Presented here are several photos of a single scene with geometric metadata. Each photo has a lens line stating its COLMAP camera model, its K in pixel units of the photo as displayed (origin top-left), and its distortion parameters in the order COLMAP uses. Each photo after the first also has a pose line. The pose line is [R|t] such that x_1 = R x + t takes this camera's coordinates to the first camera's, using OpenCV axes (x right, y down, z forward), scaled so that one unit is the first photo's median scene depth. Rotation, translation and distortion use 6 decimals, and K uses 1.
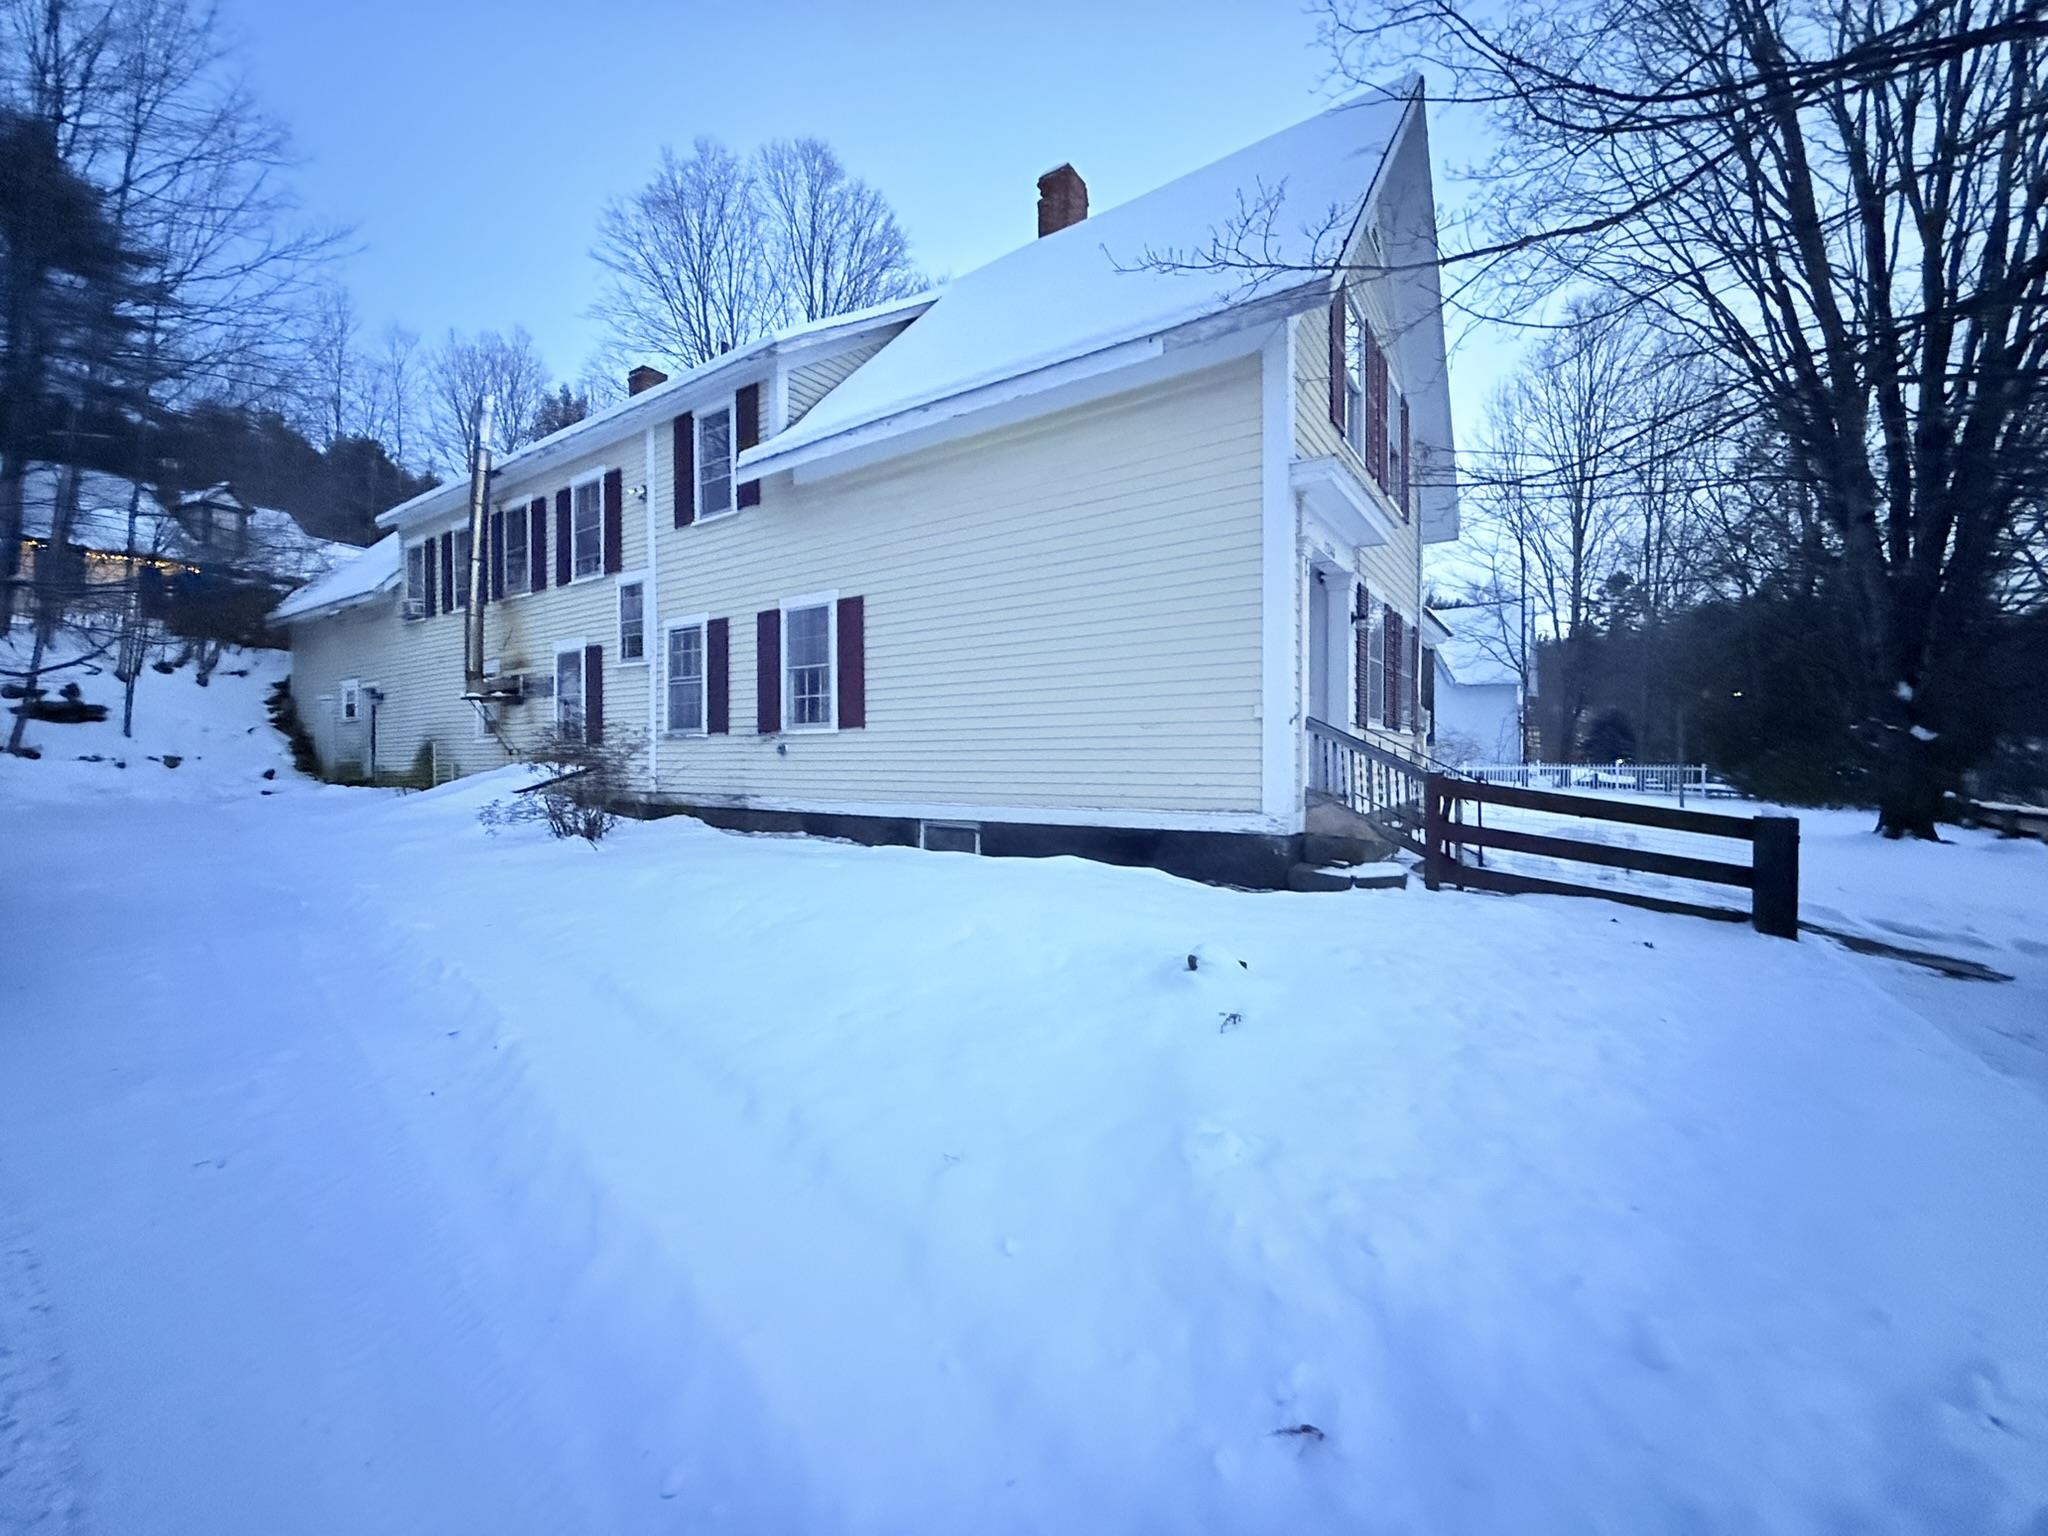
lens RADIAL K [[813.9, 0, 1018.6], [0, 813.9, 768.2], [0, 0, 1]] dist [0.000610, -0.000098]
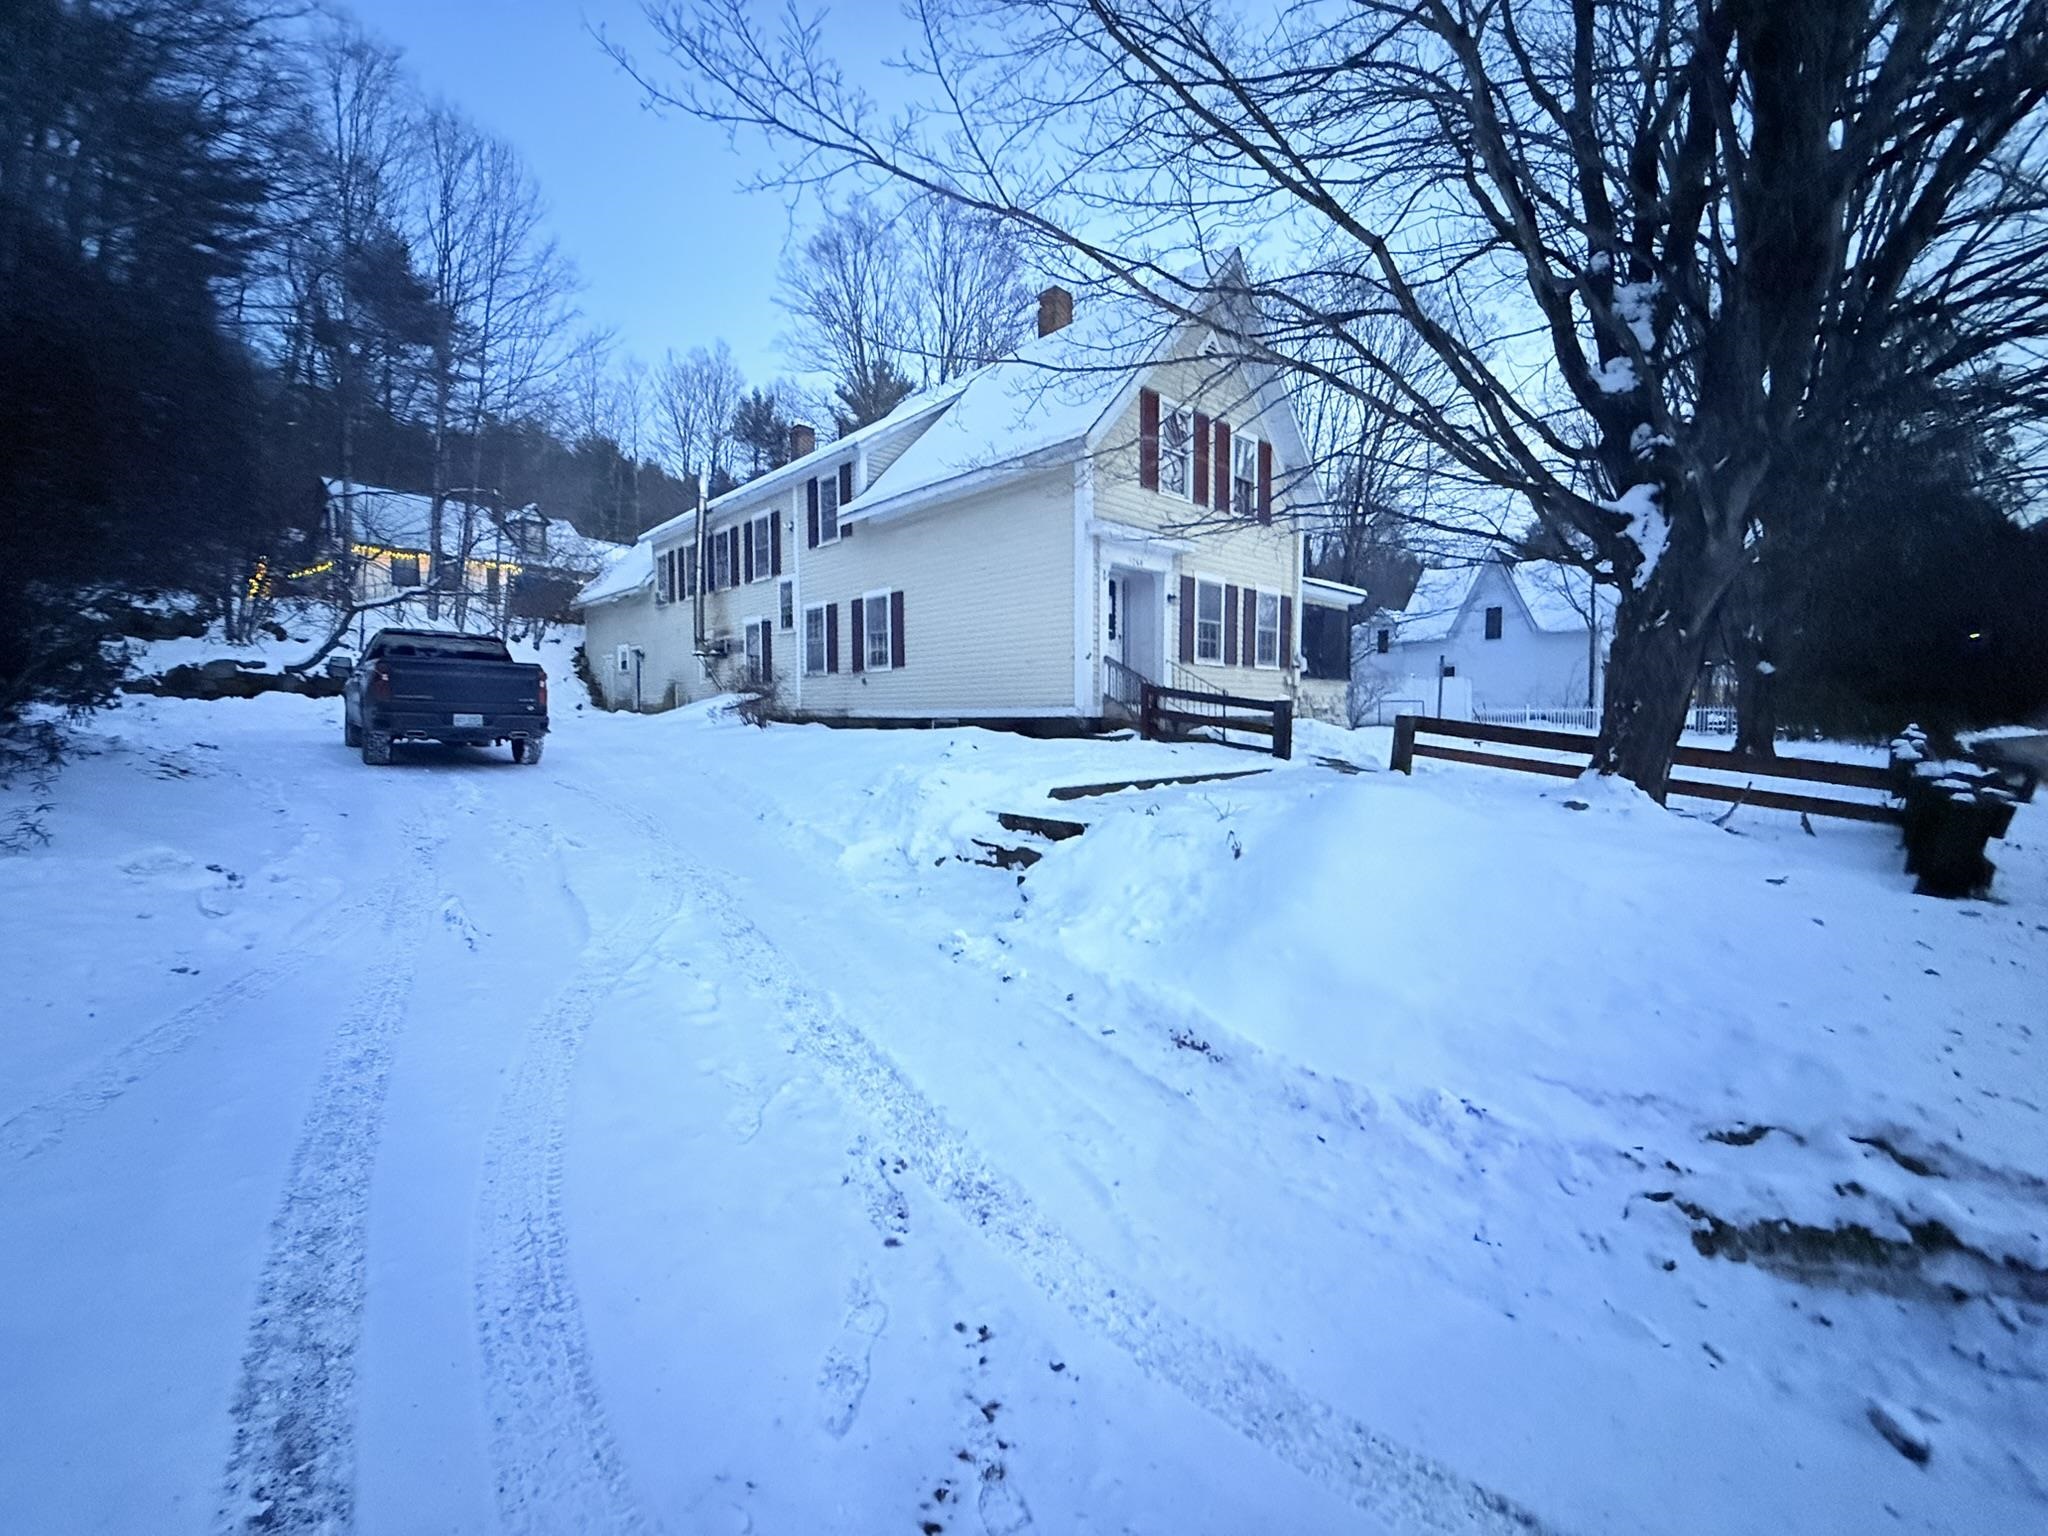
lens RADIAL K [[813.9, 0, 1018.6], [0, 813.9, 768.2], [0, 0, 1]] dist [0.000610, -0.000098]
pose [[0.978864, 0.014782, -0.203976, 0.278144], [-0.003809, 0.998529, 0.054084, 0.048639], [0.204475, -0.052164, 0.977481, -0.452499]]
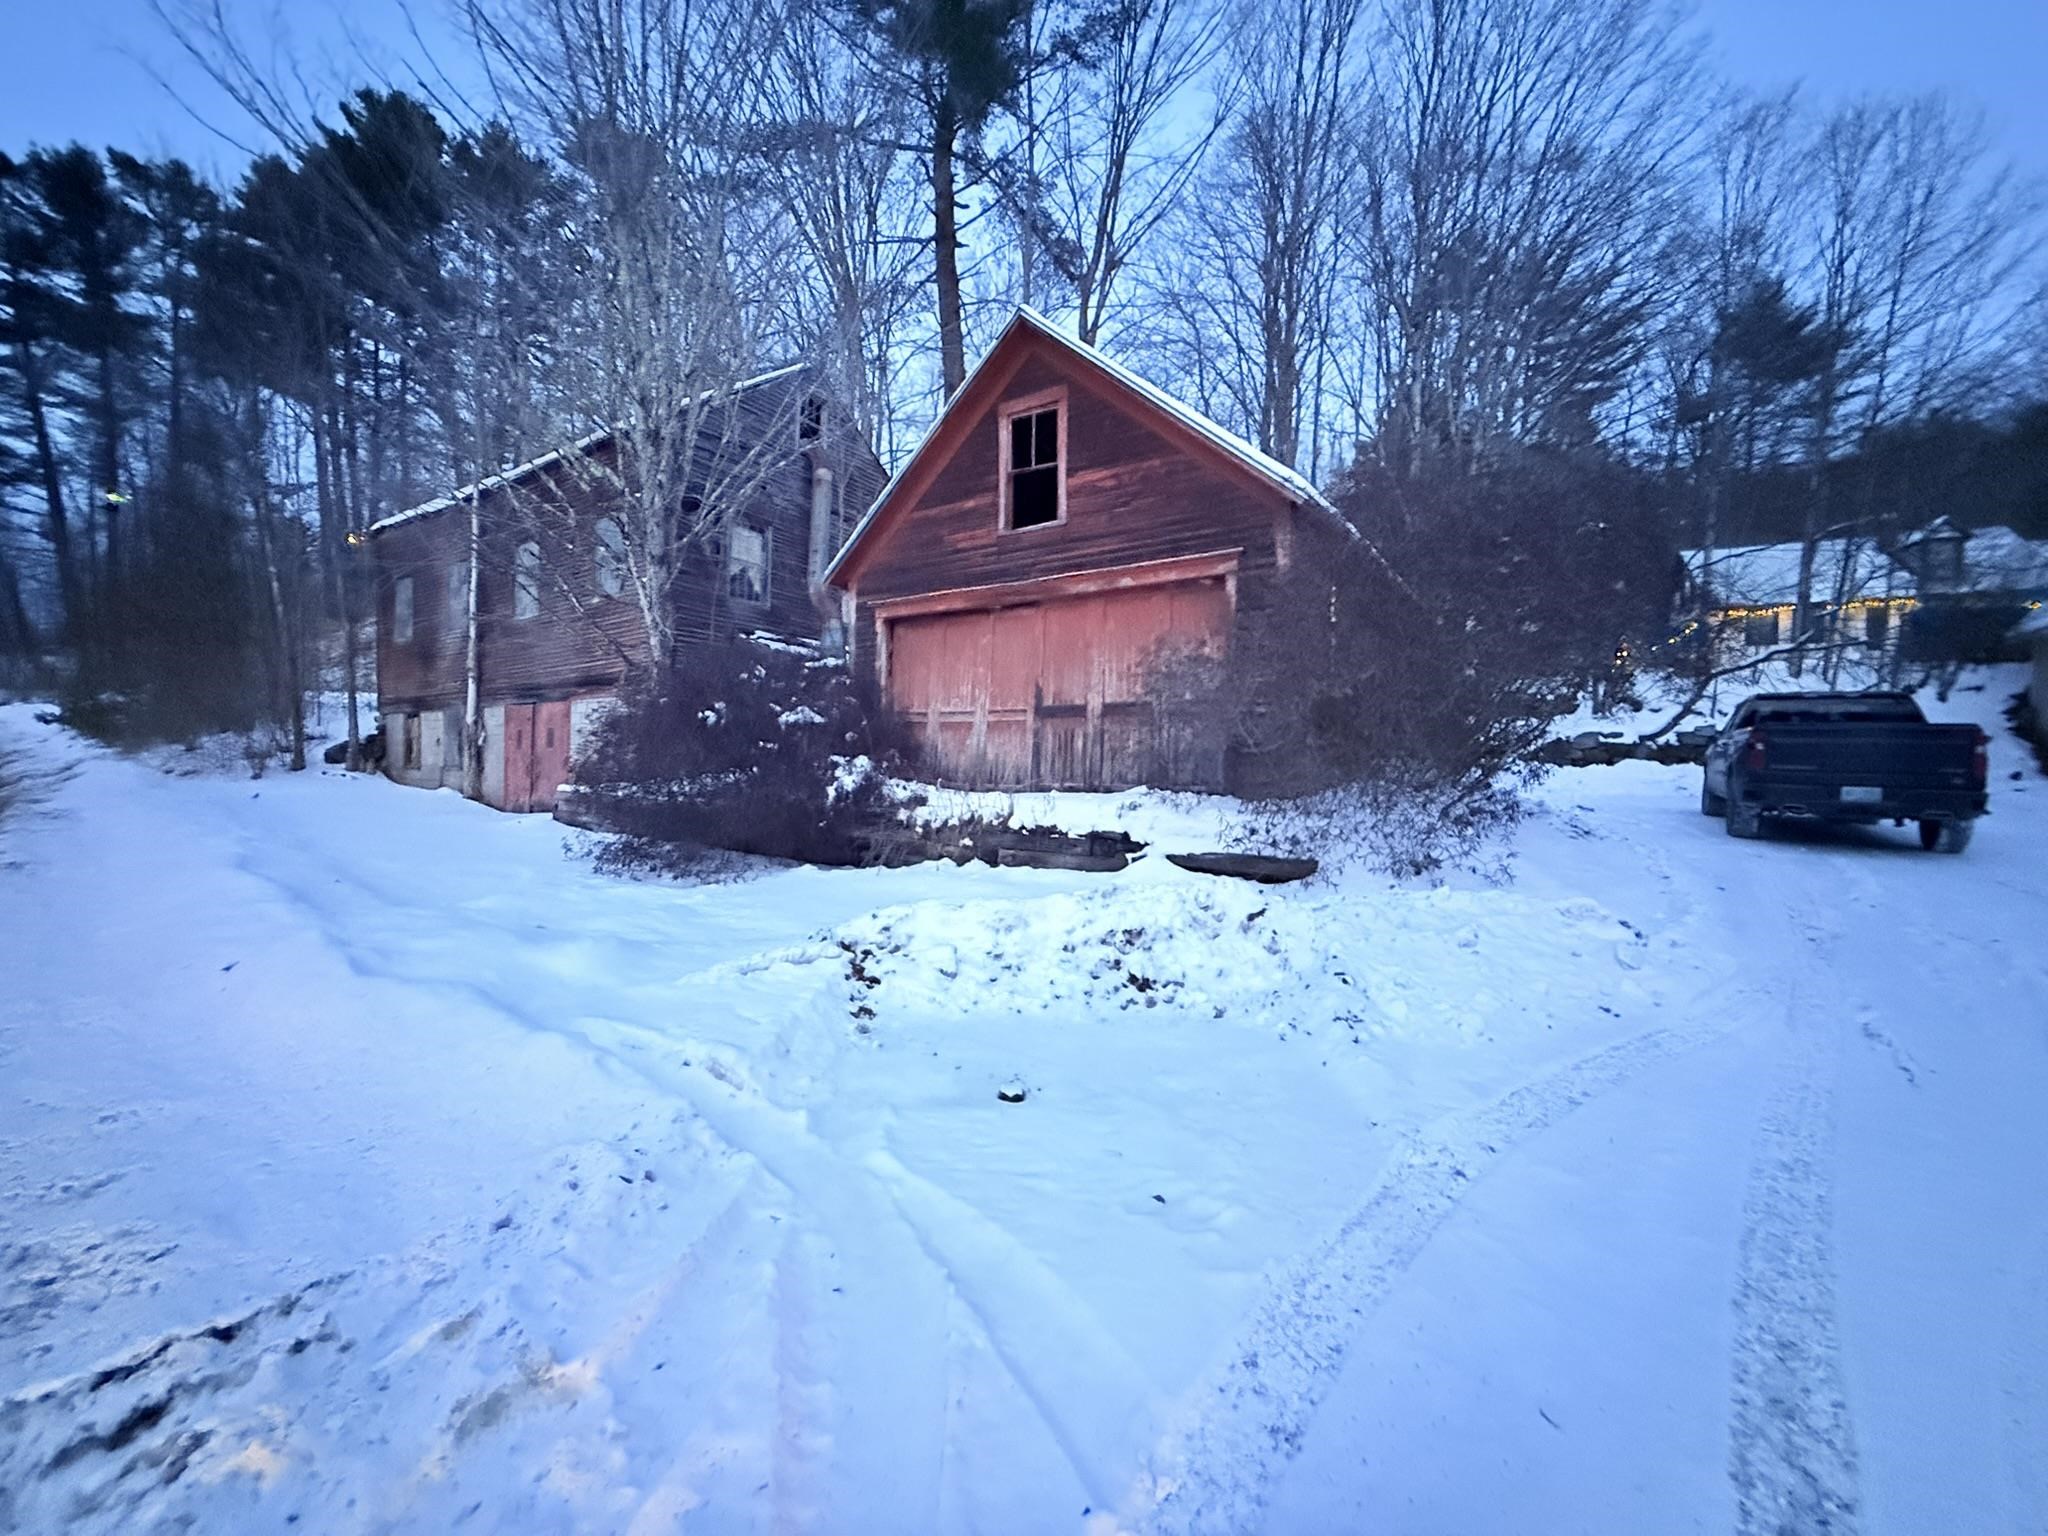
lens RADIAL K [[813.9, 0, 1018.6], [0, 813.9, 768.2], [0, 0, 1]] dist [0.000610, -0.000098]
pose [[-0.005639, 0.001240, -0.999983, 0.268599], [-0.028390, 0.999596, 0.001399, 0.044699], [0.999581, 0.028398, -0.005601, -0.473427]]
